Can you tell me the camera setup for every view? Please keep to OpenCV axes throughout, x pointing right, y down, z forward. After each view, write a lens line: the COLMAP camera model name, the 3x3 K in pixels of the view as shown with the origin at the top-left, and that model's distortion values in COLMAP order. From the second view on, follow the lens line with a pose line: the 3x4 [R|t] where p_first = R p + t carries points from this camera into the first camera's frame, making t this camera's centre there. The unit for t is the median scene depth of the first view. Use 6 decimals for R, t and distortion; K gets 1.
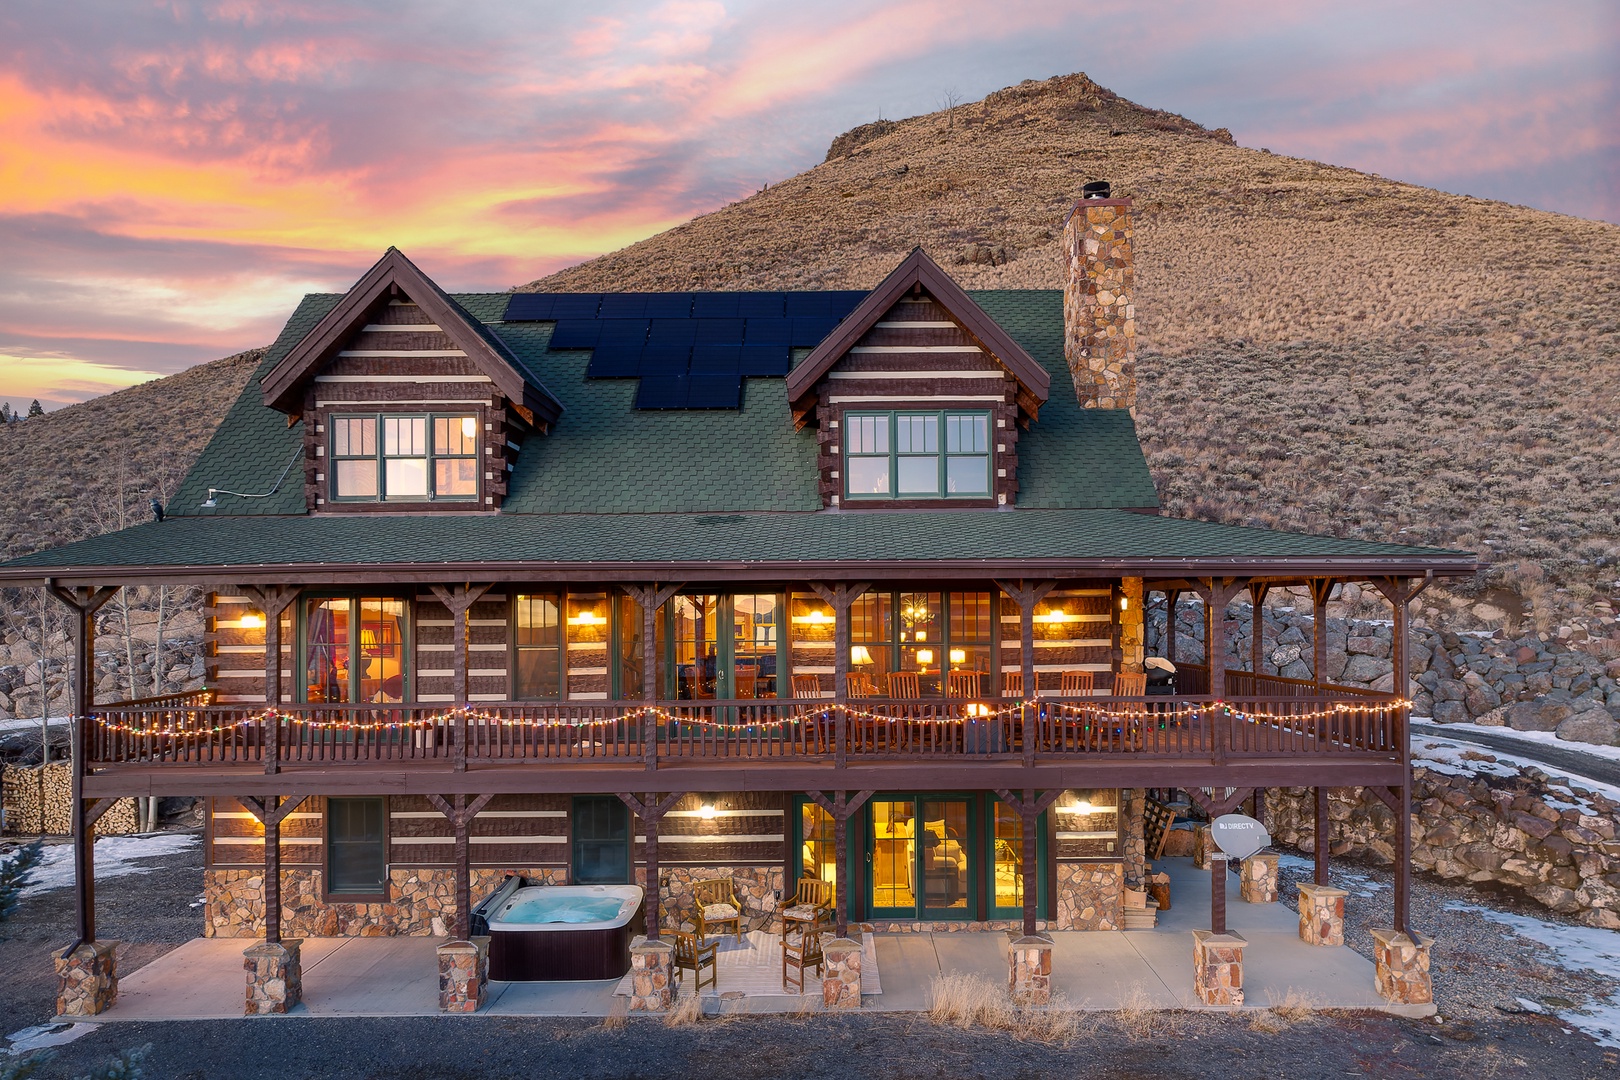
lens RADIAL K [[1104.1, 0, 825.4], [0, 1104.1, 606.3], [0, 0, 1]] dist [-0.005078, -0.001296]
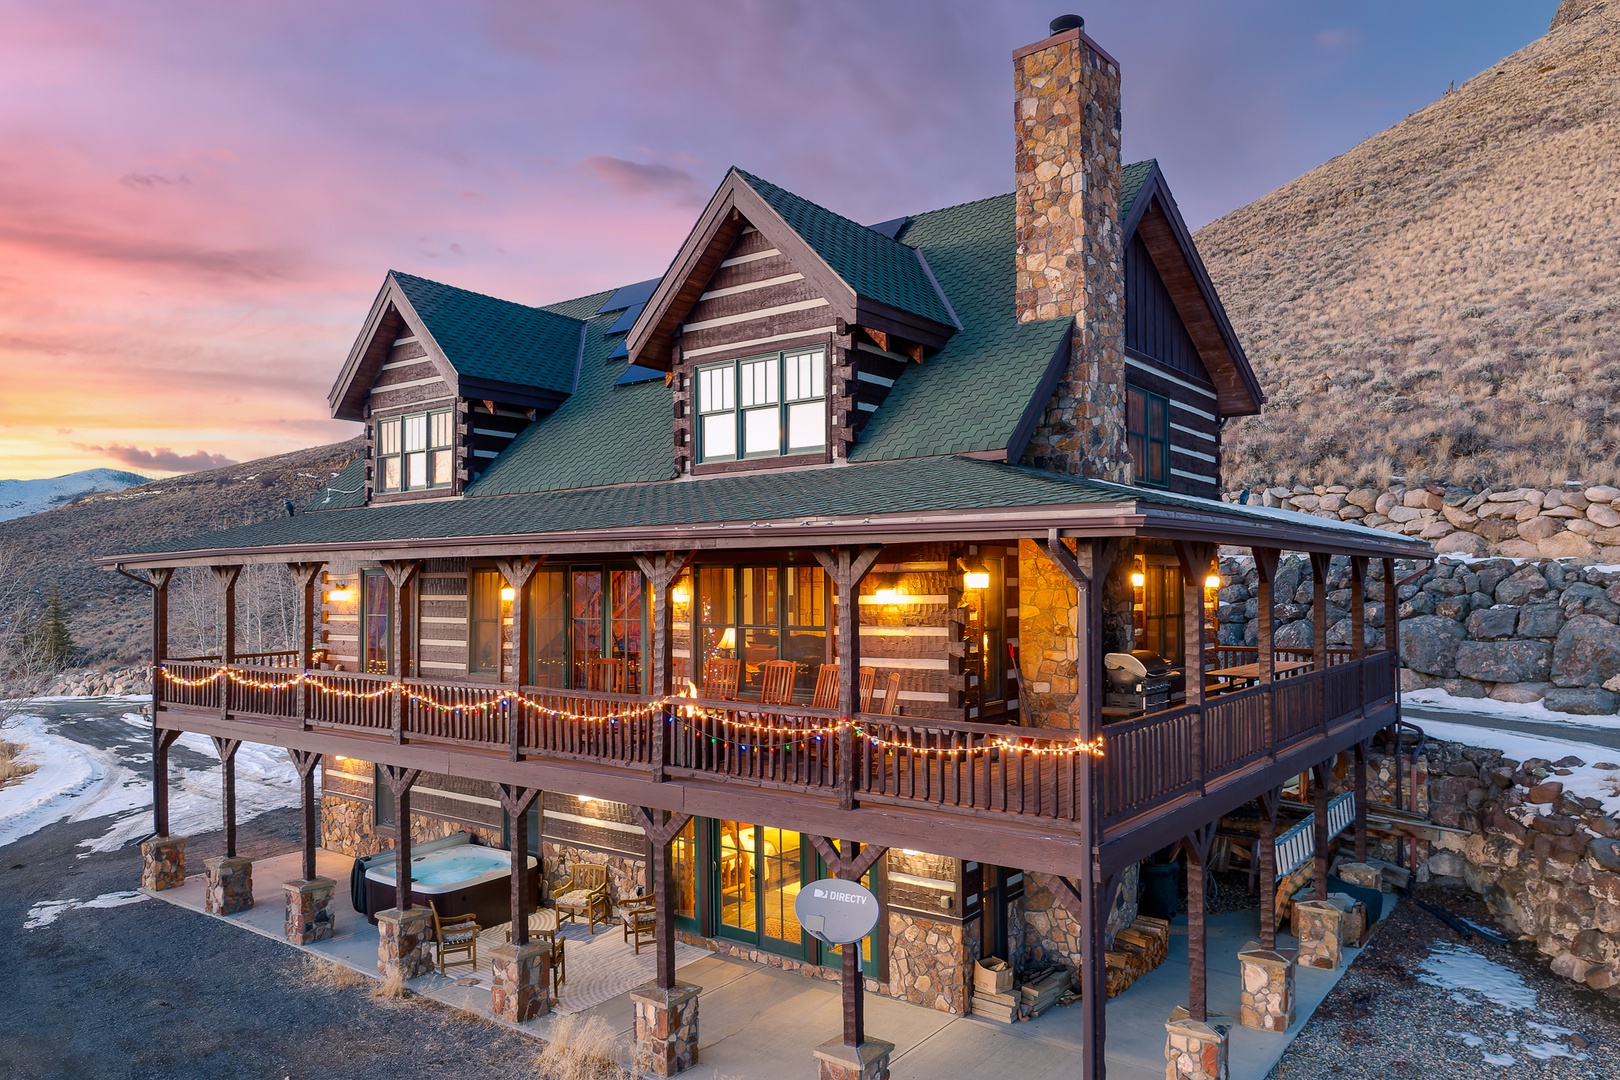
lens RADIAL K [[1086.4, 0, 831.6], [0, 1086.4, 576.2], [0, 0, 1]] dist [-0.008290, 0.006587]
pose [[0.806721, -0.002511, -0.590927, 0.629576], [0.002950, 0.999996, -0.000222, -0.005150], [0.590925, -0.001564, 0.806725, 0.351022]]
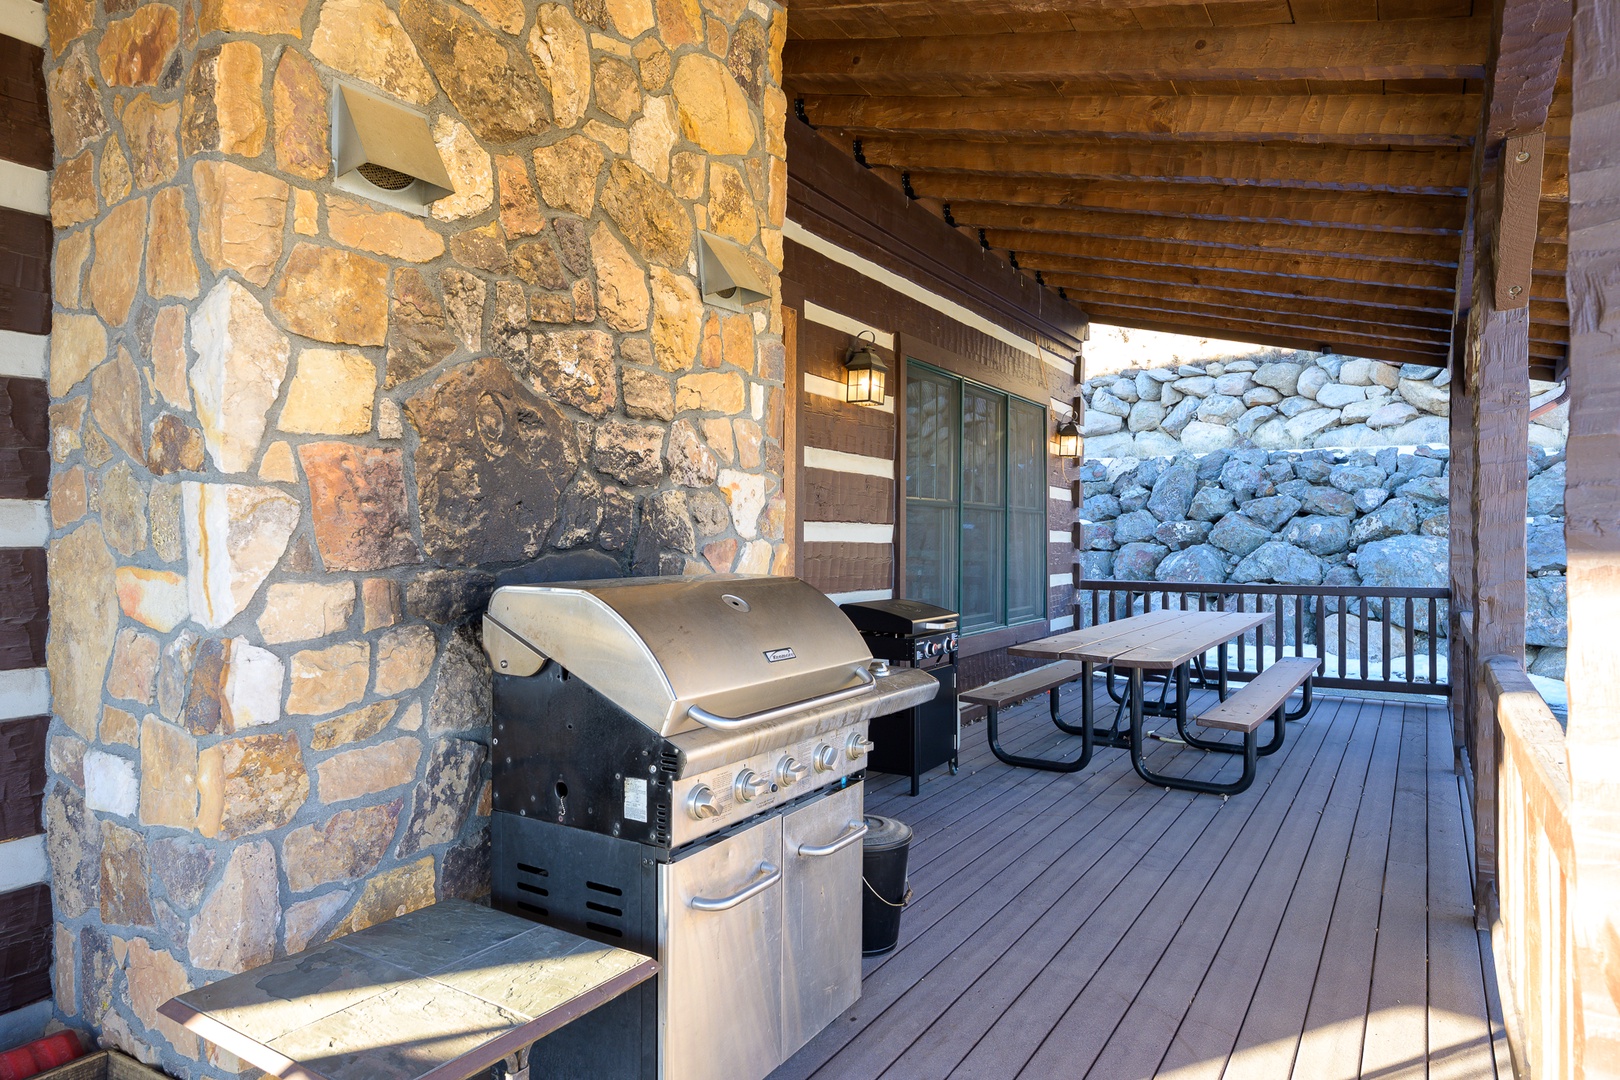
lens RADIAL K [[968.8, 0, 811.2], [0, 968.8, 534.0], [0, 0, 1]] dist [-0.000331, -0.000287]
pose [[0.851045, 0.011154, -0.524974, 0.424372], [-0.008162, 0.999935, 0.008013, 0.043542], [0.525029, -0.002535, 0.851081, 1.025235]]
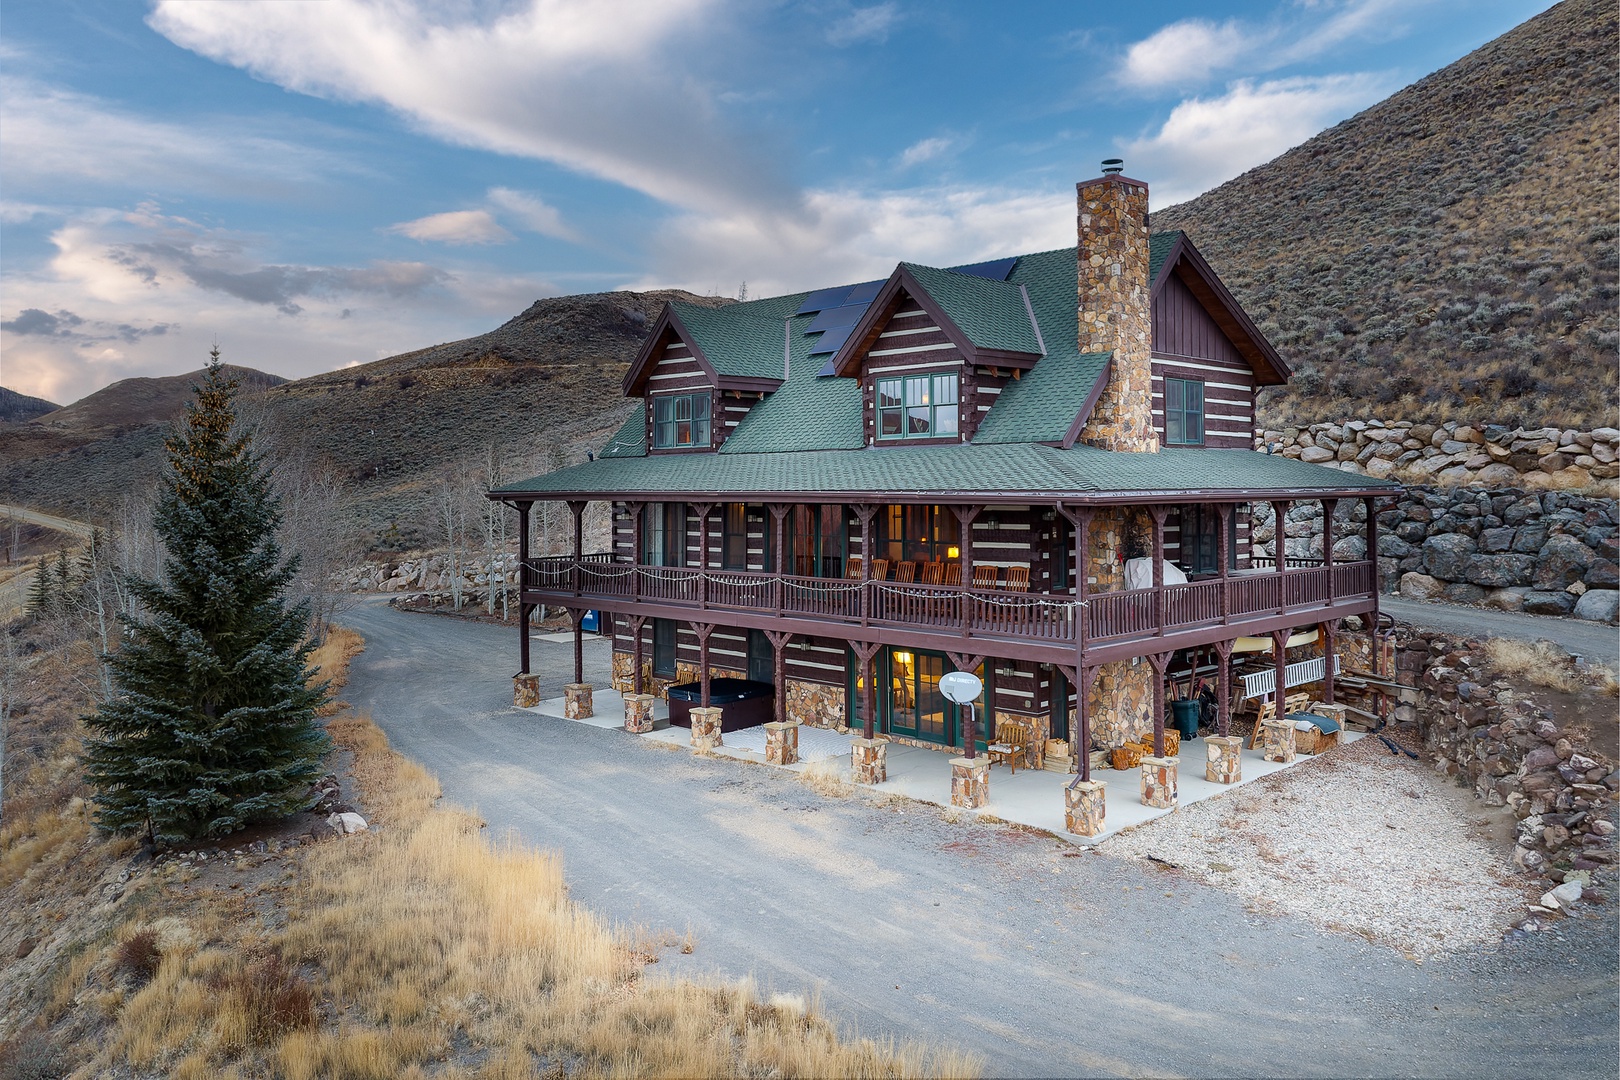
lens RADIAL K [[1202.8, 0, 783.1], [0, 1202.8, 484.9], [0, 0, 1]] dist [-0.009110, 0.010702]
pose [[0.699552, 0.002191, -0.714579, 1.053486], [0.004720, 0.999959, 0.007687, -0.050380], [0.714566, -0.008751, 0.699513, -0.186313]]
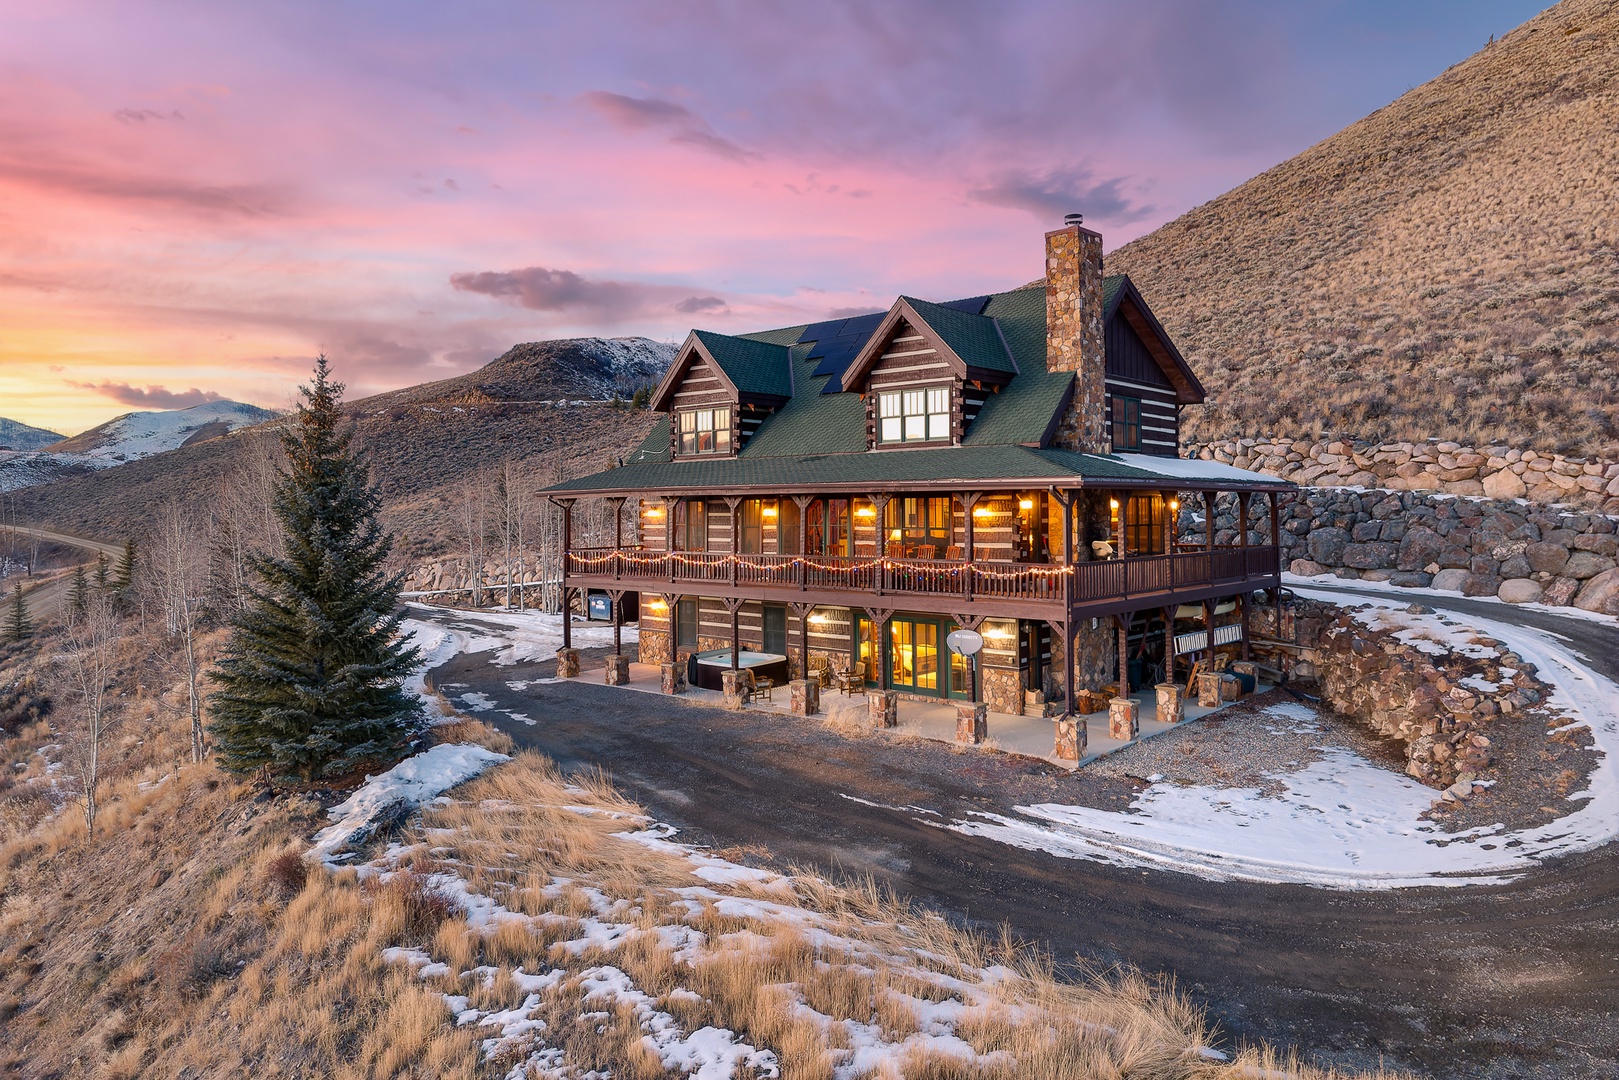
lens RADIAL K [[1043.3, 0, 810.6], [0, 1043.3, 490.1], [0, 0, 1]] dist [-0.006003, 0.005161]
pose [[0.753075, -0.009345, -0.657869, 1.008091], [0.003861, 0.999945, -0.009785, -0.009500], [0.657924, 0.004829, 0.753069, -0.295555]]
